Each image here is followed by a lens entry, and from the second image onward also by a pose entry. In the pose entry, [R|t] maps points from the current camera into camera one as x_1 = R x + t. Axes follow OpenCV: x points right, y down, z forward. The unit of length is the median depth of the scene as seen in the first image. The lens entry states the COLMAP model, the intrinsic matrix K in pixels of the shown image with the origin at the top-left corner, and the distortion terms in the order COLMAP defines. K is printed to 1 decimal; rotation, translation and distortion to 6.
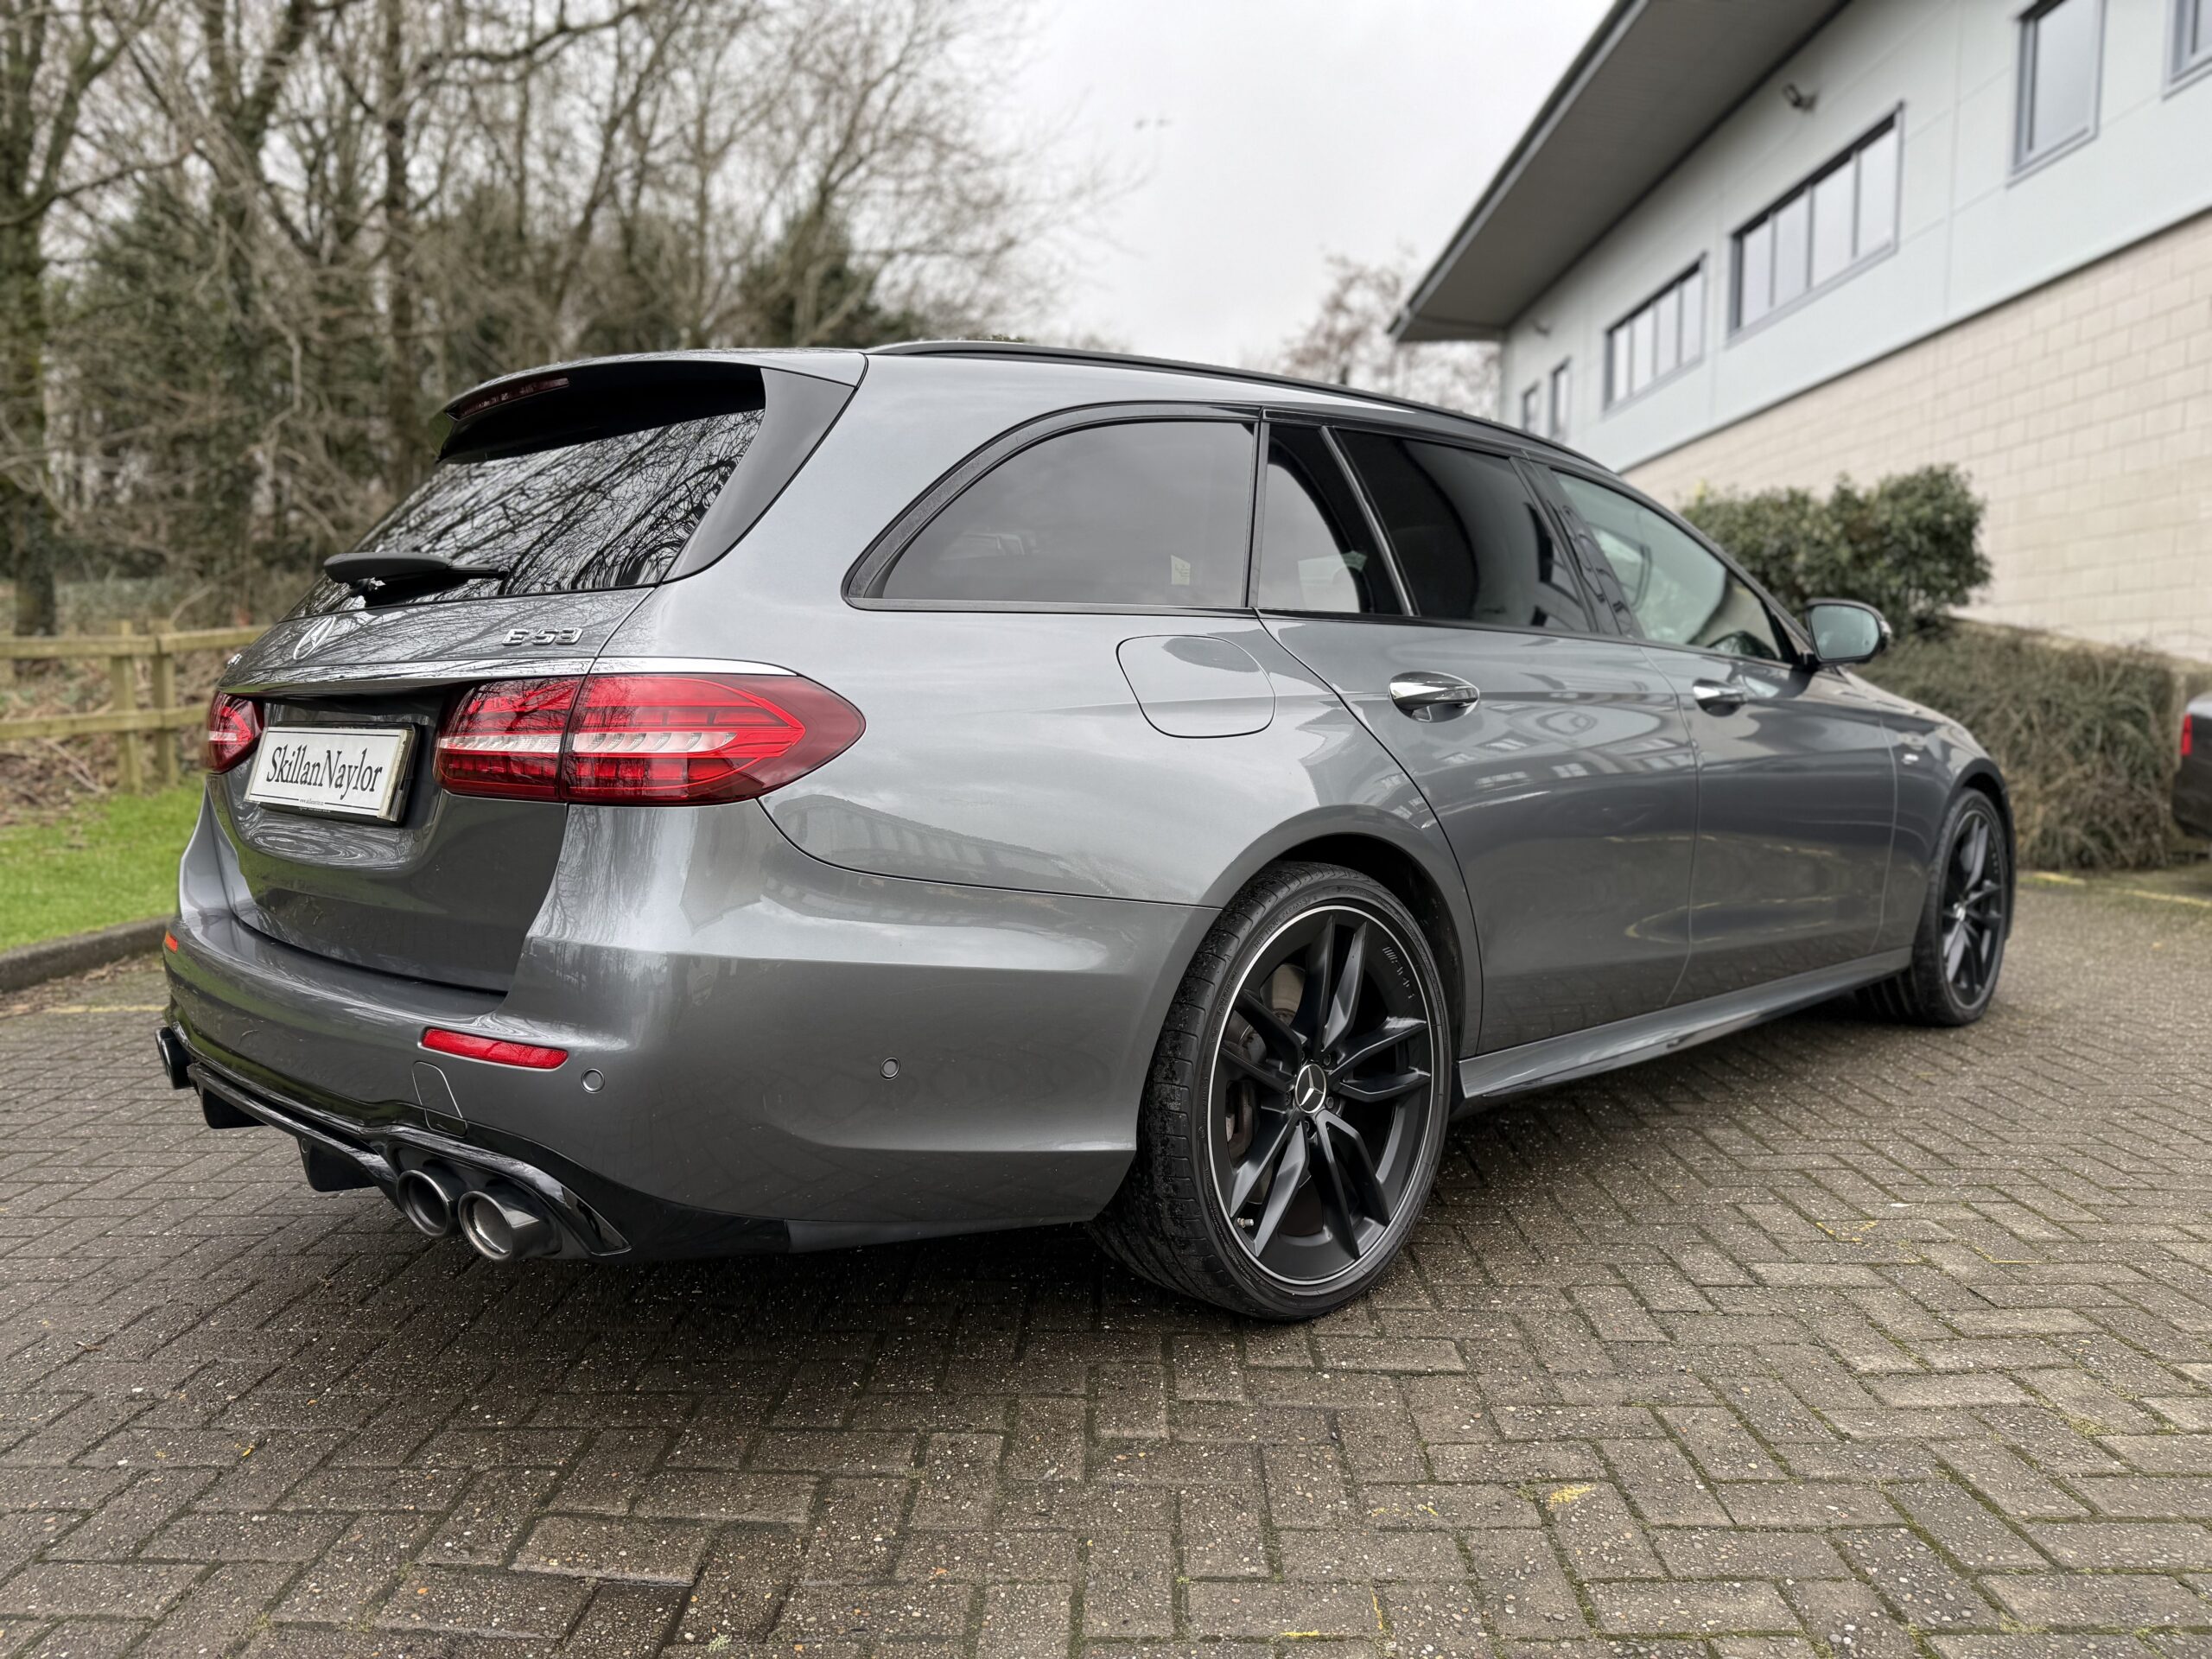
lens RADIAL K [[1559.7, 0, 1106.0], [0, 1559.7, 829.5], [0, 0, 1]] dist [-0.001788, -0.000013]
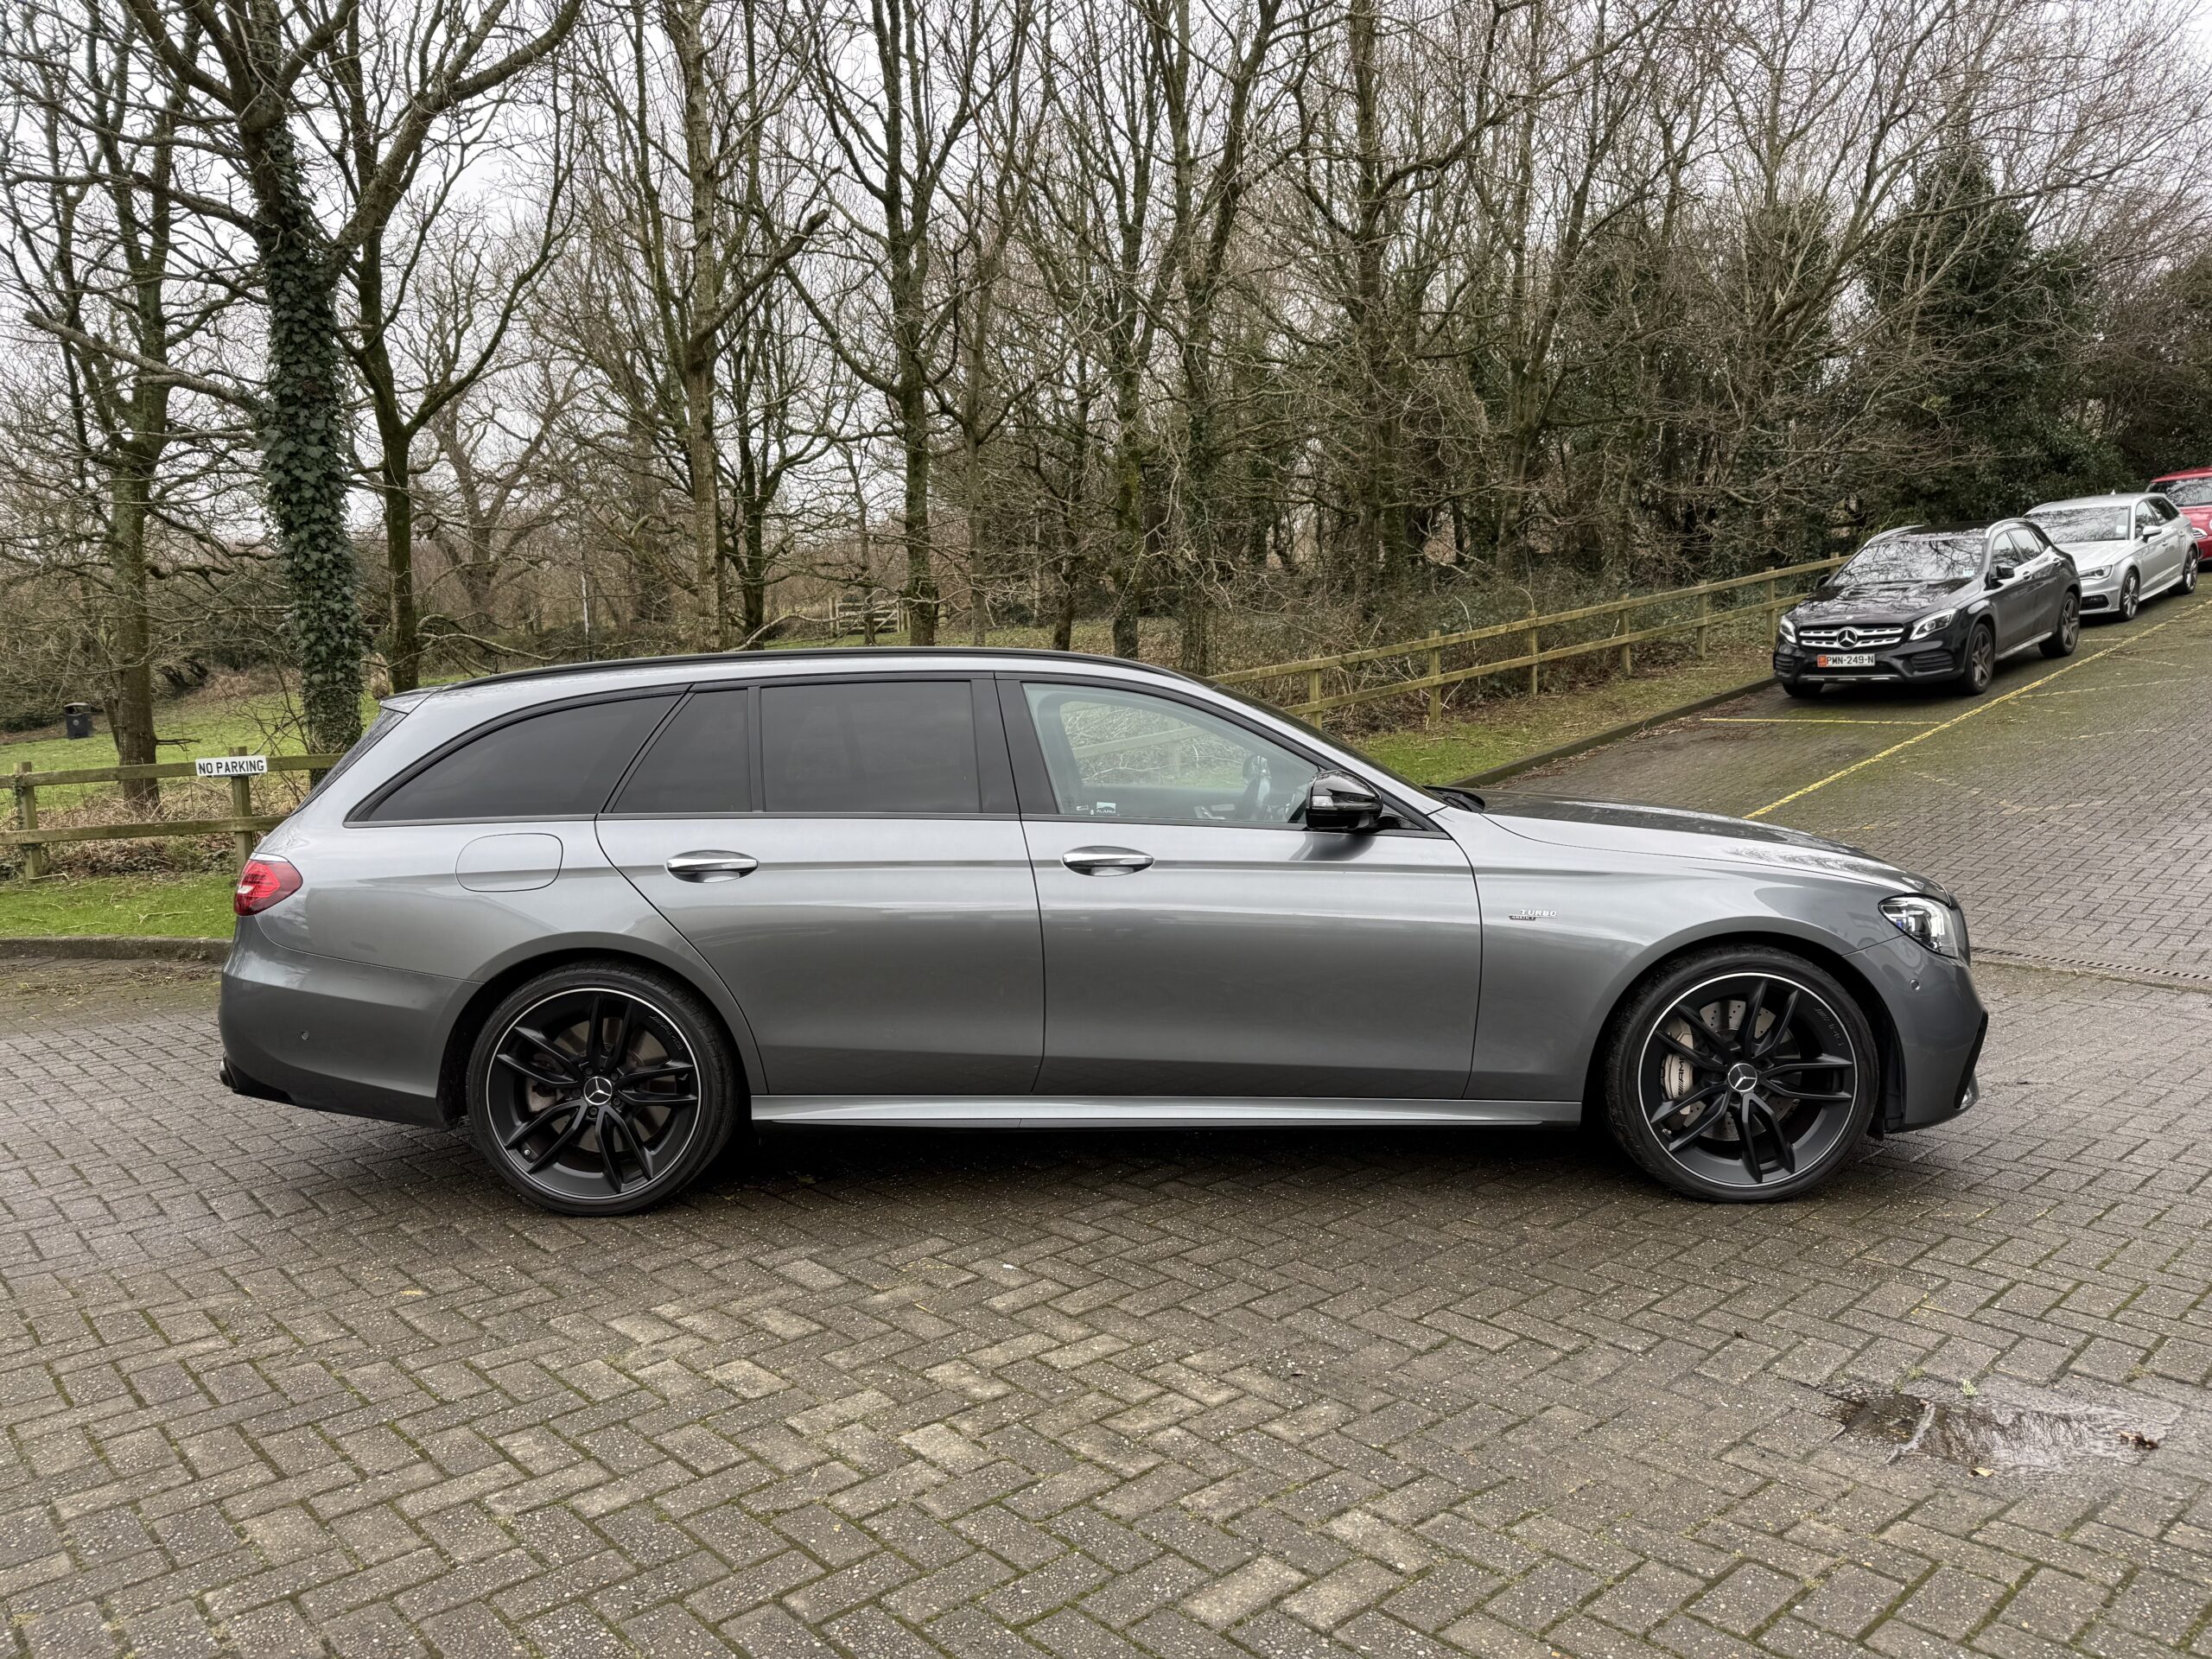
lens RADIAL K [[1535.8, 0, 1123.5], [0, 1535.8, 836.8], [0, 0, 1]] dist [0.056478, -0.073681]
pose [[0.706675, 0.060064, -0.704984, 1.733863], [-0.041824, 0.998194, 0.043121, -0.216434], [0.706301, -0.000987, 0.707911, 0.166705]]
